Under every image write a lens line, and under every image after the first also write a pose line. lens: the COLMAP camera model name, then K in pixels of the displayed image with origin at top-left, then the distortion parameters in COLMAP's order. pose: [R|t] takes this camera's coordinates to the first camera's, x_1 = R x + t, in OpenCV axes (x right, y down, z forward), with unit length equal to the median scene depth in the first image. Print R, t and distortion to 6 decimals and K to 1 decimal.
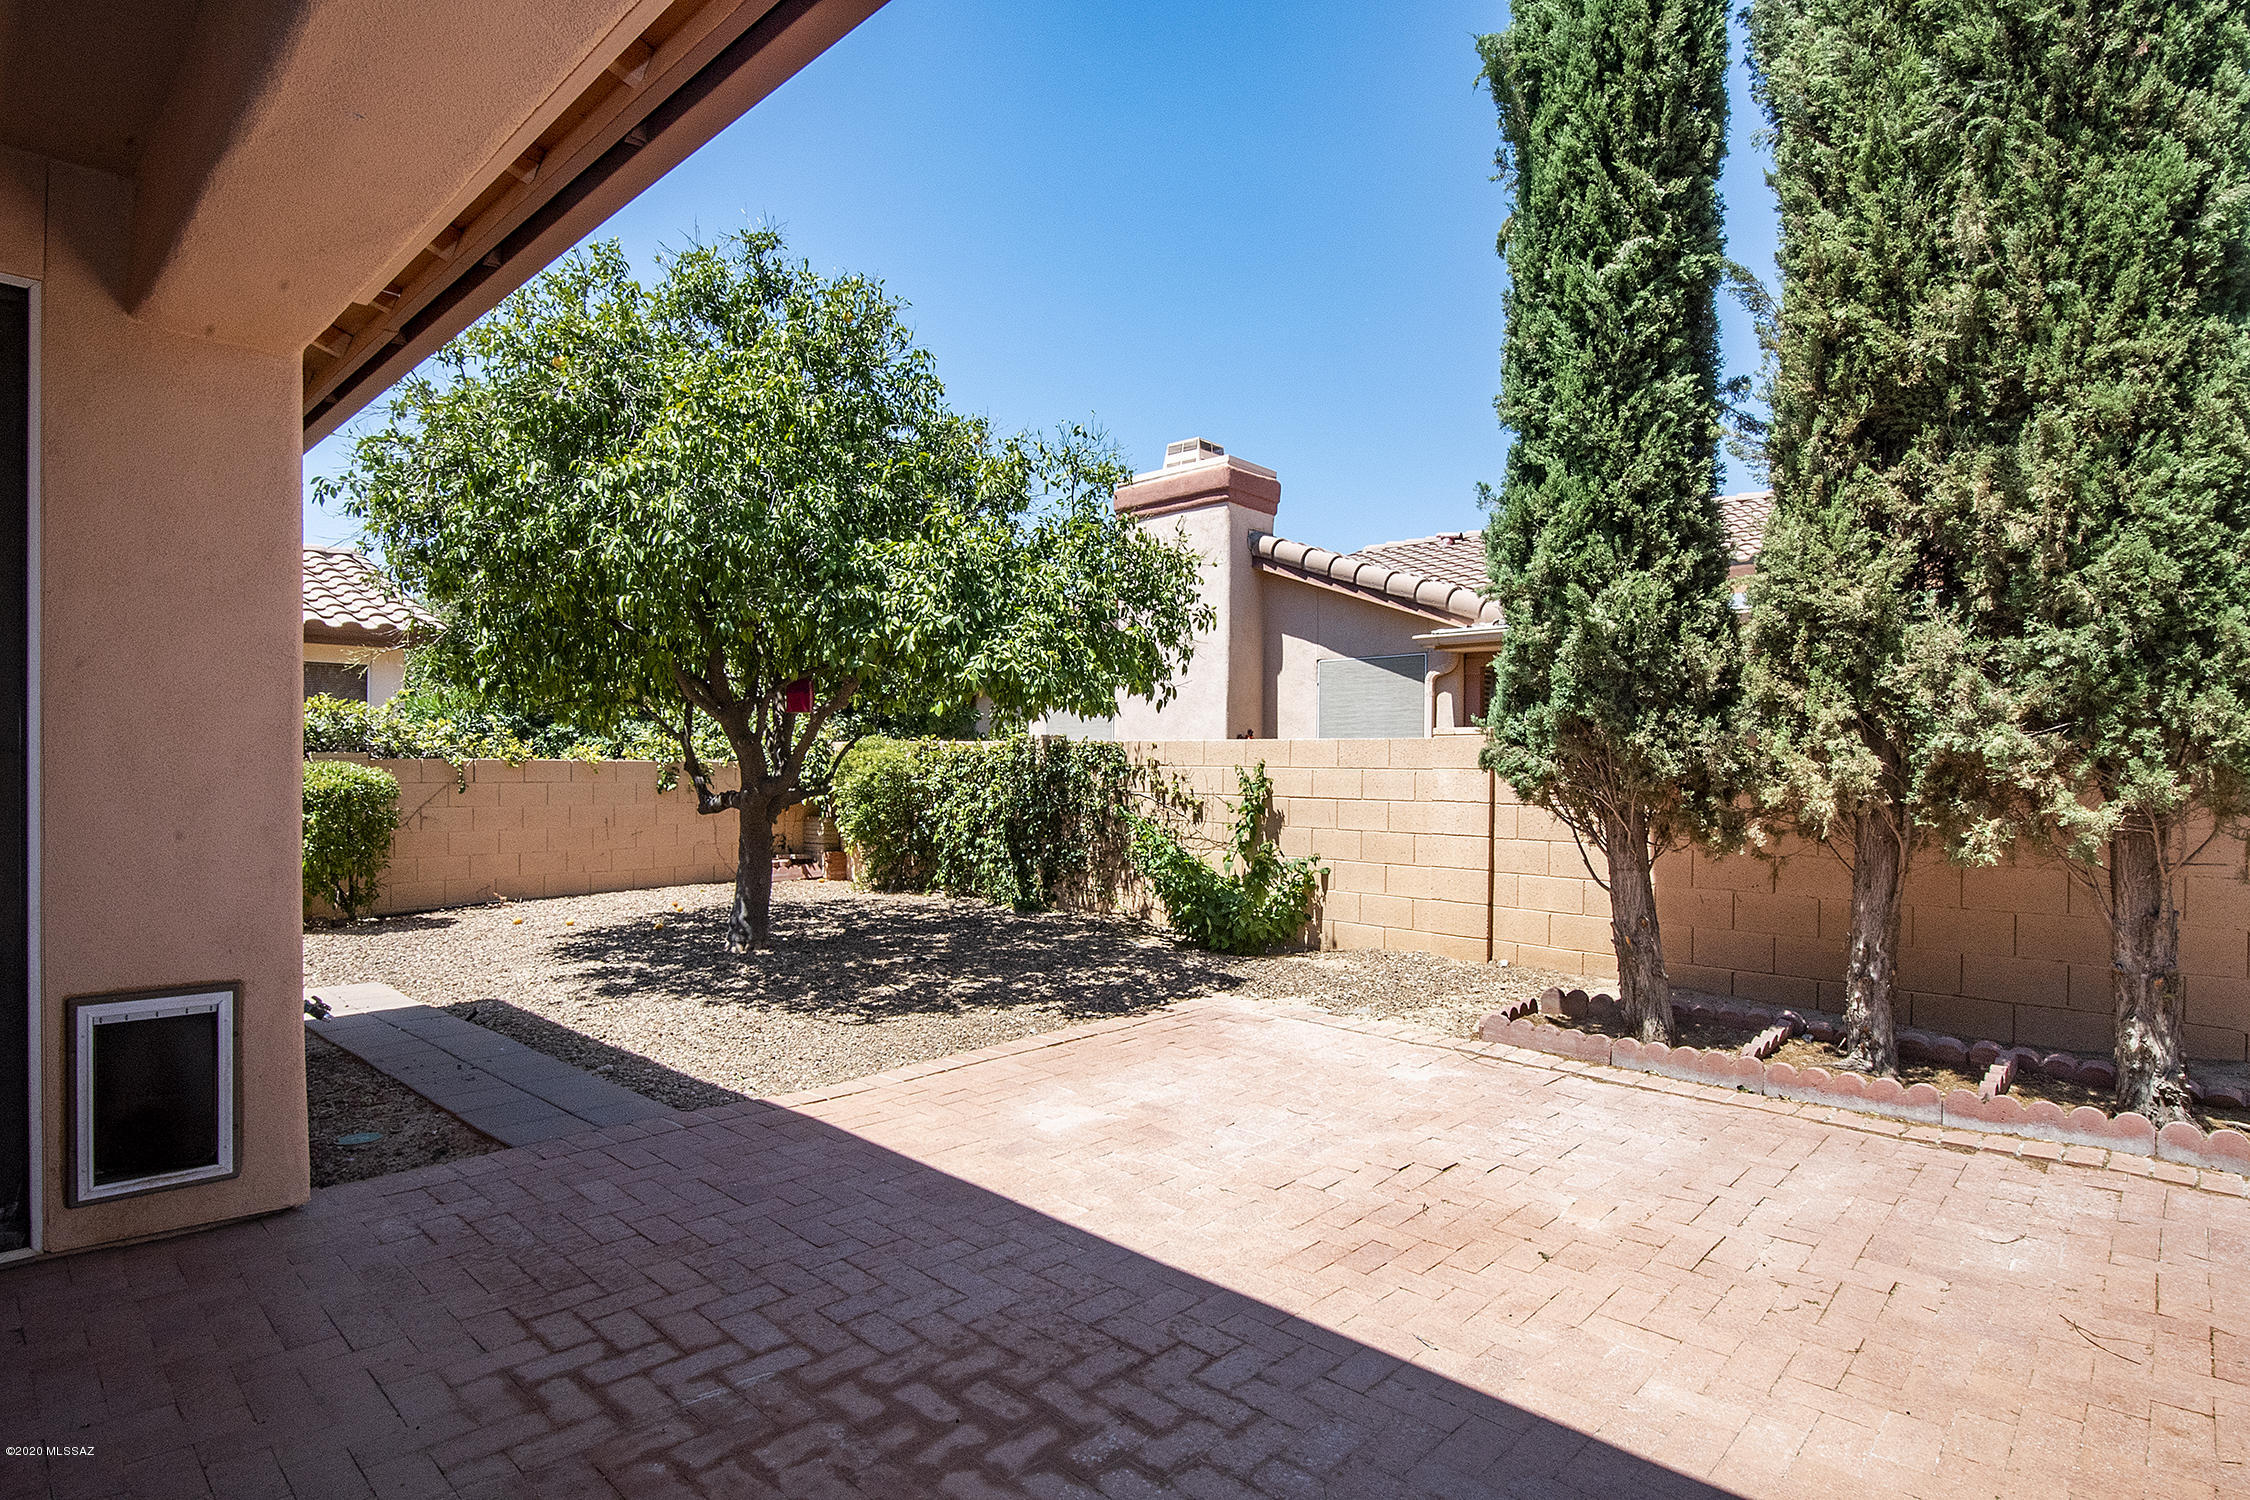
lens RADIAL K [[1178.2, 0, 1121.0], [0, 1178.2, 761.7], [0, 0, 1]] dist [0.000086, -0.007556]
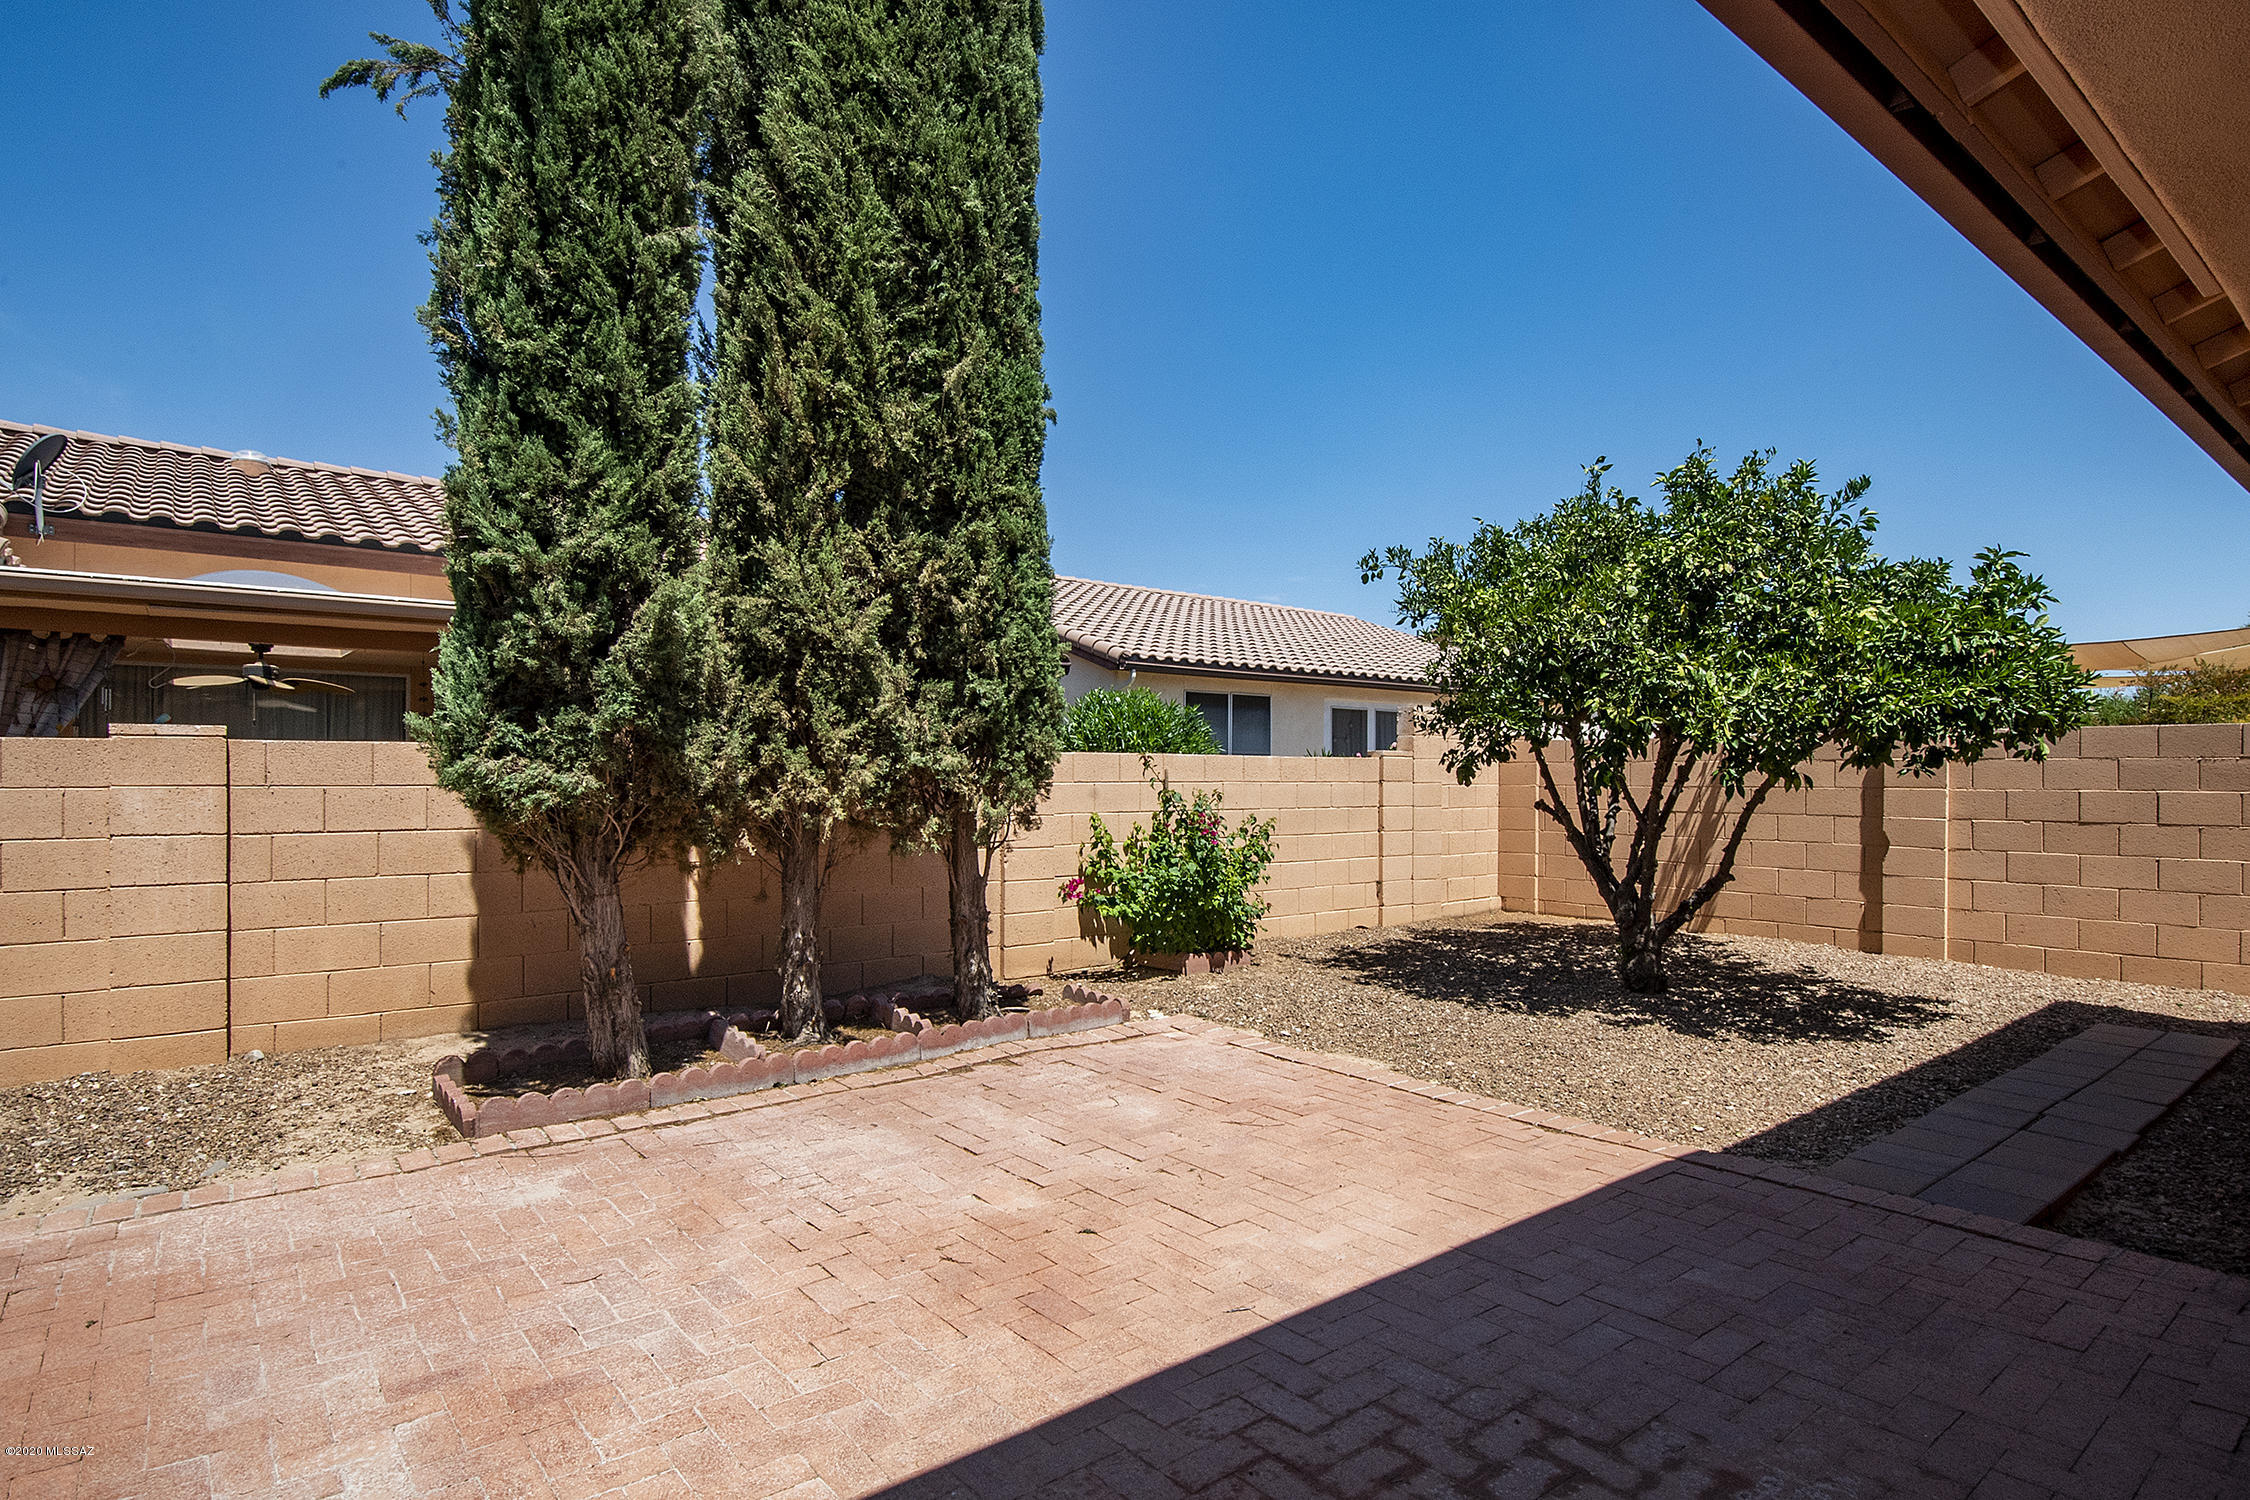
lens RADIAL K [[1178.2, 0, 1147.7], [0, 1178.2, 769.6], [0, 0, 1]] dist [0.000086, -0.007556]
pose [[0.105796, -0.005377, 0.994373, -0.550705], [-0.000642, 0.999985, 0.005476, -0.013328], [-0.994388, -0.001218, 0.105791, 0.629274]]
